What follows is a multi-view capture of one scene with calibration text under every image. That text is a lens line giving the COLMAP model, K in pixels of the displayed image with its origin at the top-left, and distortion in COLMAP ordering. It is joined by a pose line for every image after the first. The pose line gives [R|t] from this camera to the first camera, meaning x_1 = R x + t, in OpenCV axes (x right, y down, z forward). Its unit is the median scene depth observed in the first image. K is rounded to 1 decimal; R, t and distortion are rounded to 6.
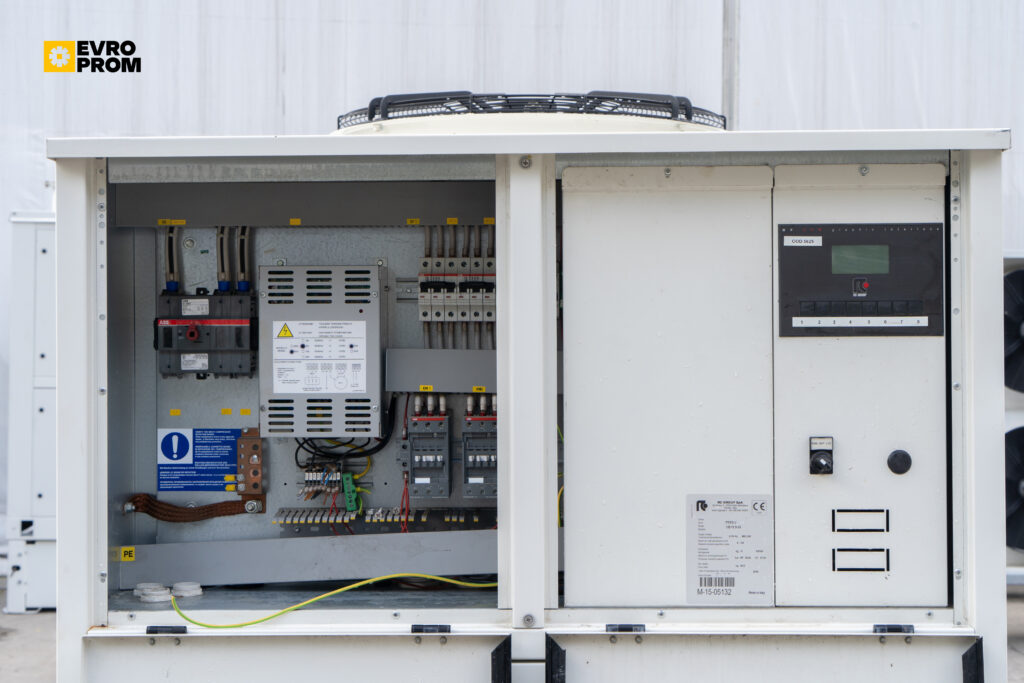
lens RADIAL K [[1640.3, 0, 512.0], [0, 1640.3, 341.5], [0, 0, 1]] dist [0.019968, 0.190660]
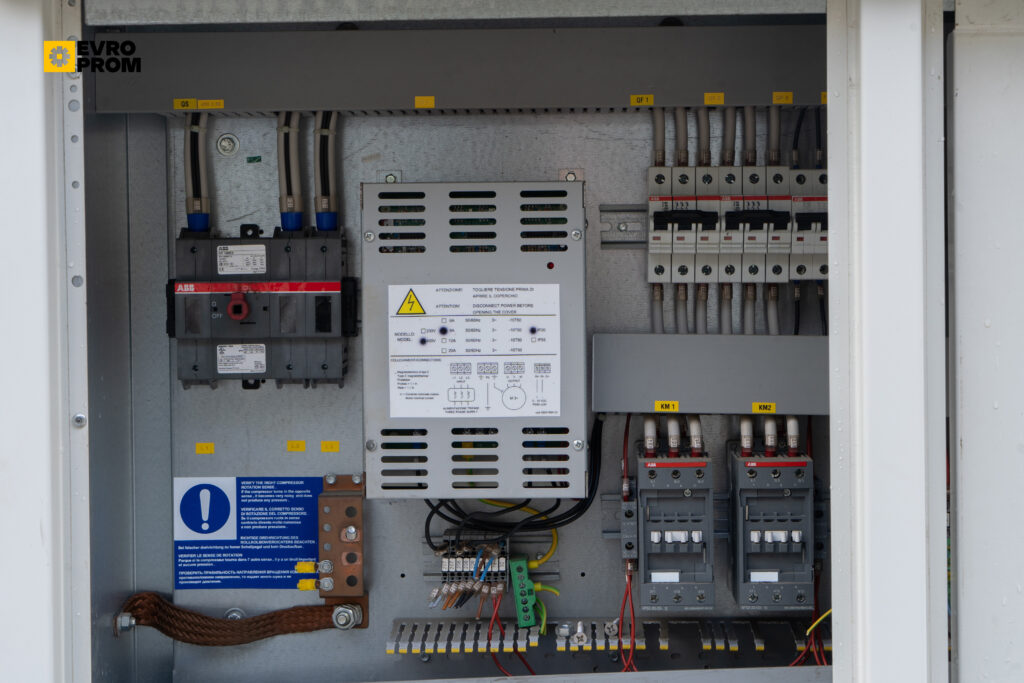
lens RADIAL K [[1940.2, 0, 512.0], [0, 1940.2, 341.5], [0, 0, 1]] dist [0.034027, 0.060190]
pose [[0.999948, -0.005184, -0.008747, -0.097413], [0.005422, 0.999612, 0.027335, -0.010879], [0.008602, -0.027381, 0.999588, 0.352073]]
